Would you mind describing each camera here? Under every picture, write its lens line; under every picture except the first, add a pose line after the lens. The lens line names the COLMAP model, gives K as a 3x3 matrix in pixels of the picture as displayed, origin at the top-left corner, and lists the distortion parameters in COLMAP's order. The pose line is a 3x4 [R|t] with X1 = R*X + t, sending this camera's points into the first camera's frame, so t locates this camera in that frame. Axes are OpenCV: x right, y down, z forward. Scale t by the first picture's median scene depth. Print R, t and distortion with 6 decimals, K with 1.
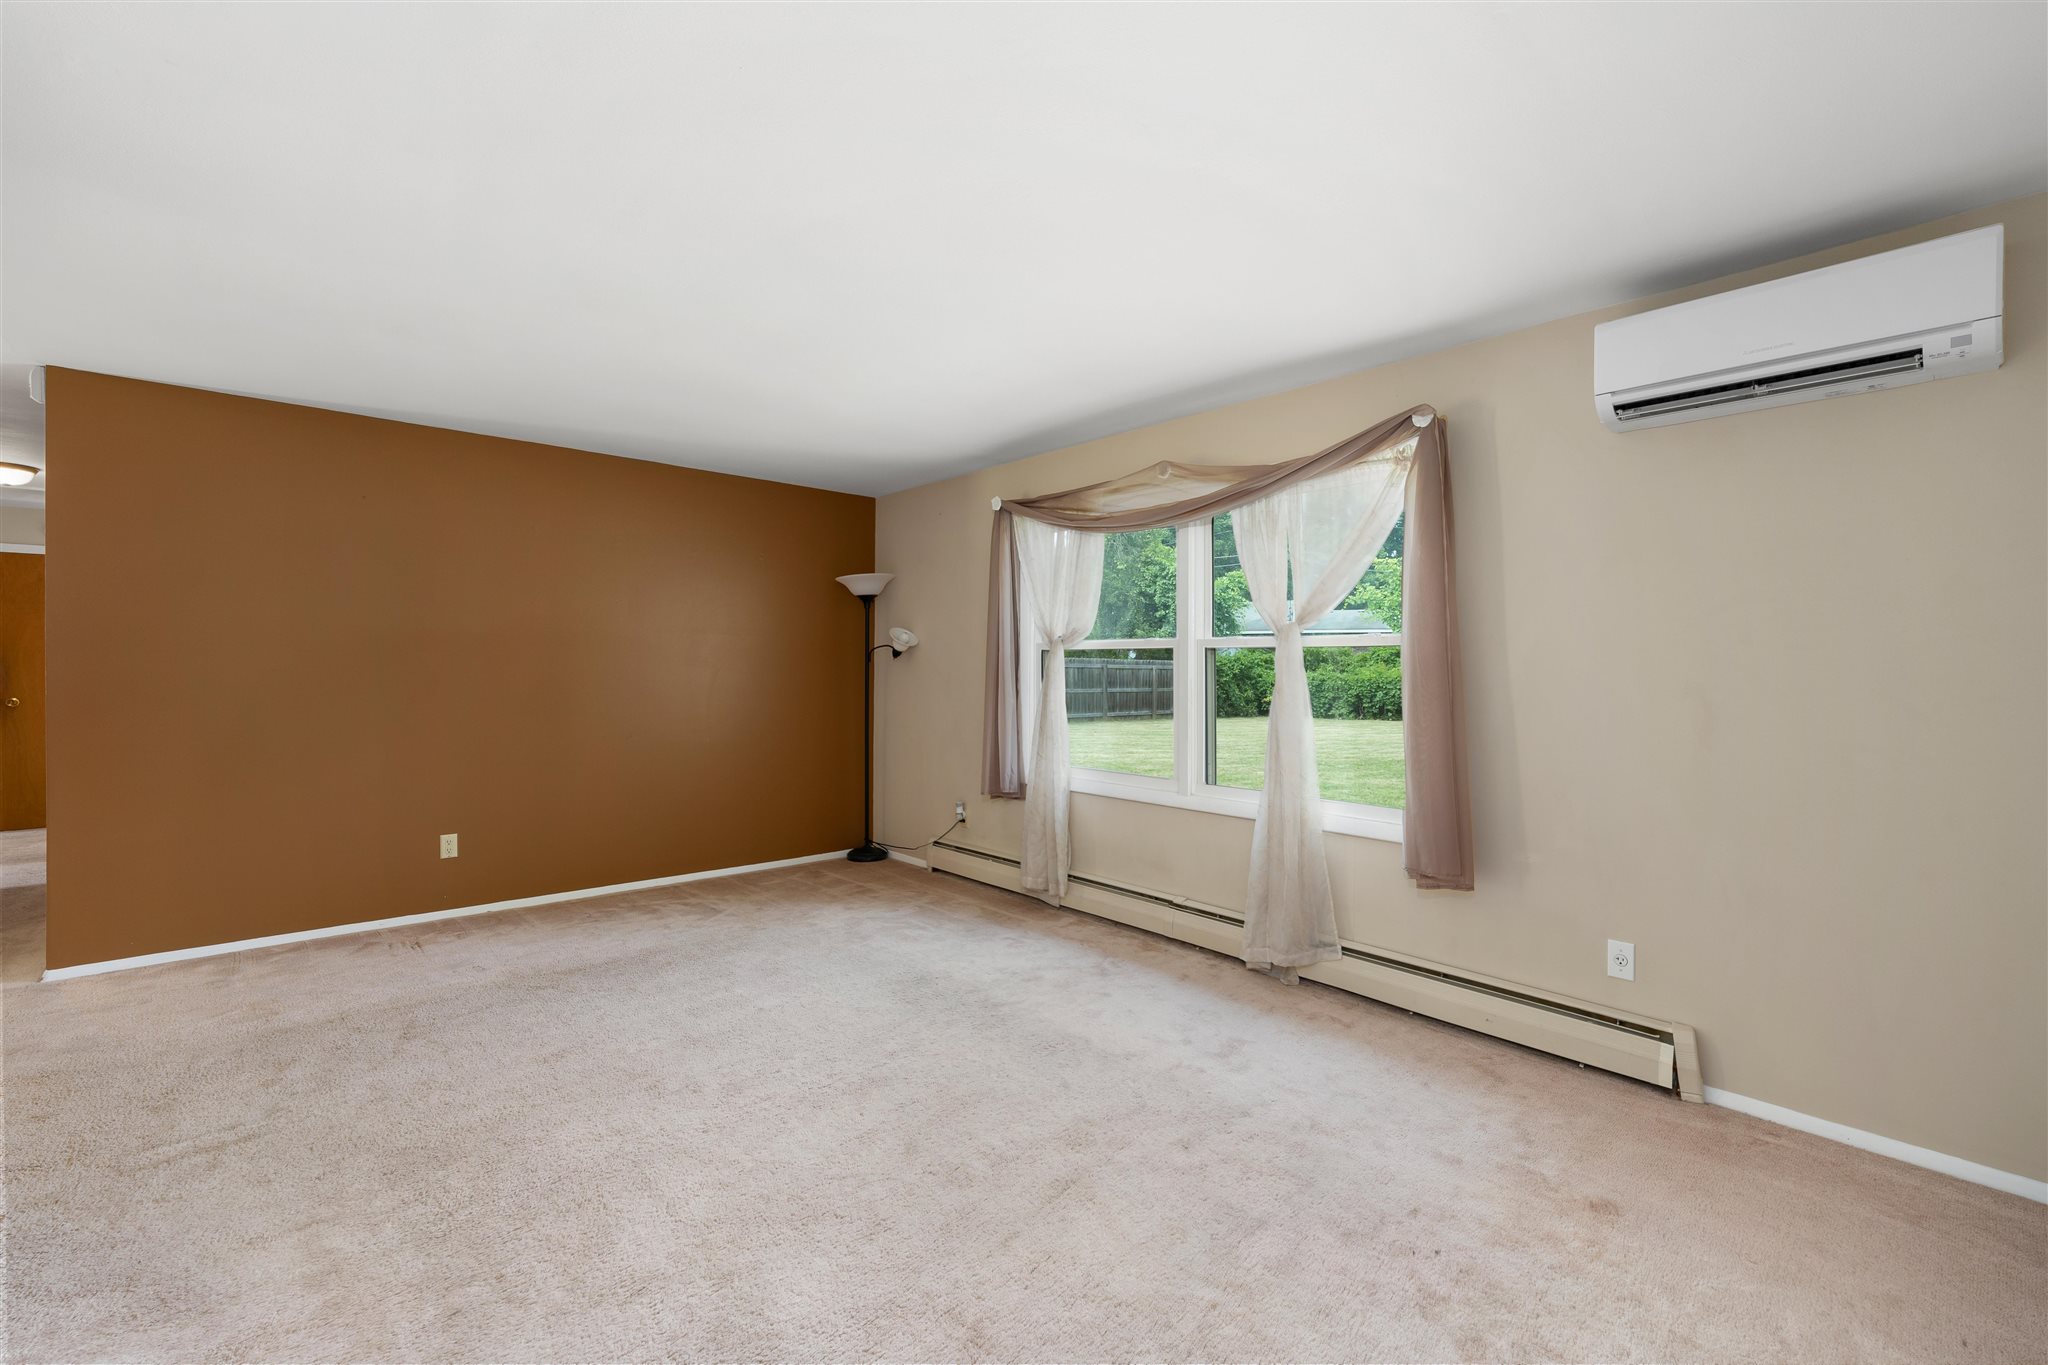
lens RADIAL K [[864.0, 0, 1025.1], [0, 864.0, 673.5], [0, 0, 1]] dist [-0.001028, -0.000066]
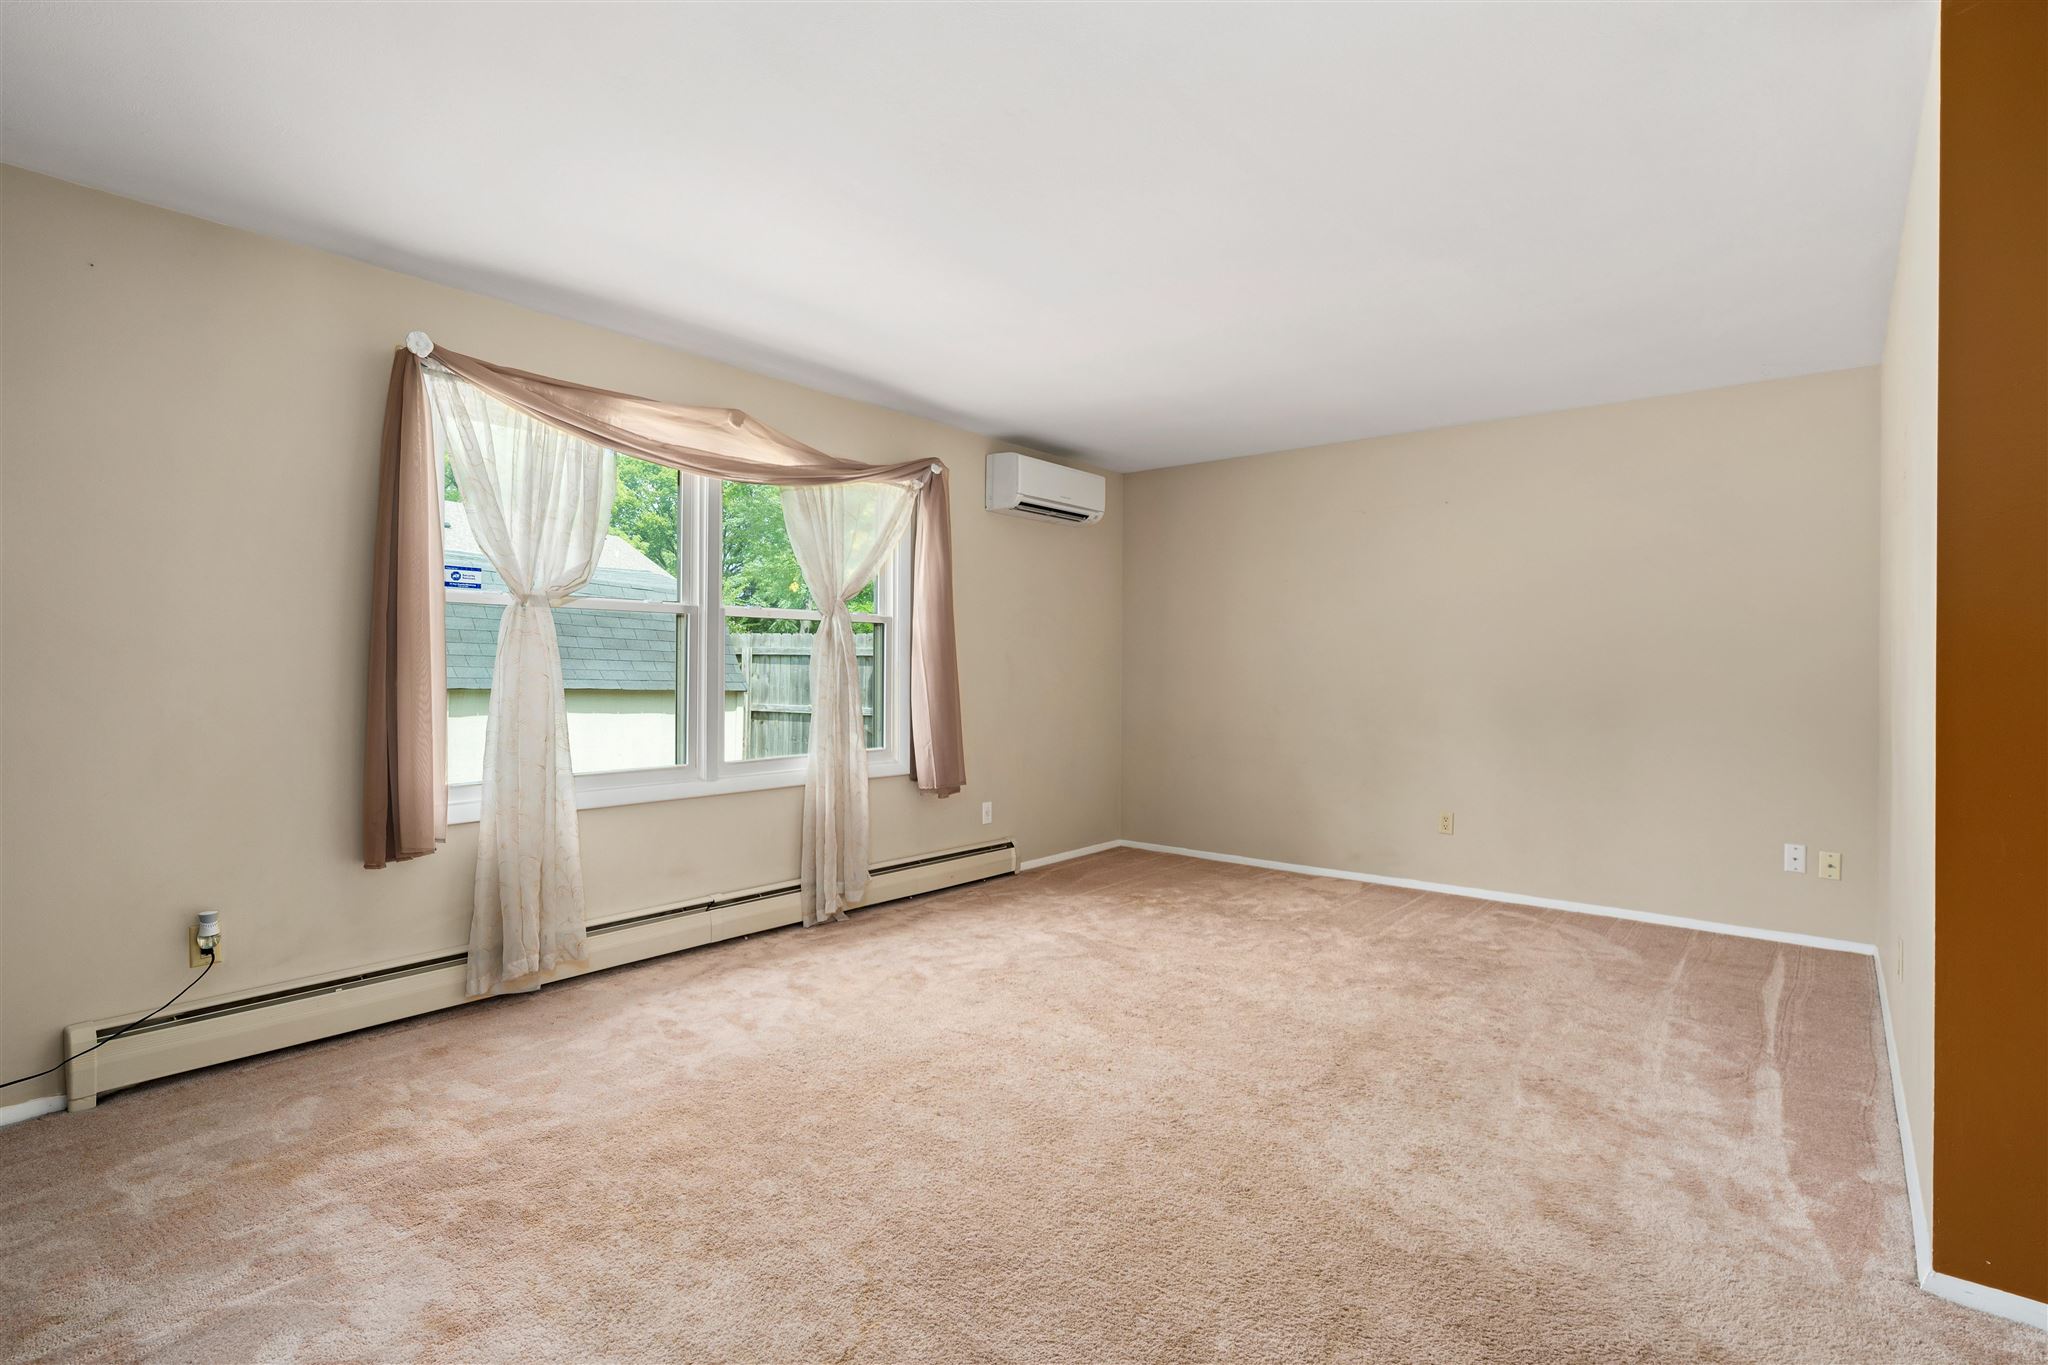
lens RADIAL K [[991.0, 0, 1029.9], [0, 991.0, 648.5], [0, 0, 1]] dist [-0.000676, 0.000006]
pose [[-0.156500, 0.003093, 0.987673, -1.090069], [-0.006465, 0.999970, -0.004156, 0.006046], [-0.987657, -0.007035, -0.156475, 1.029341]]
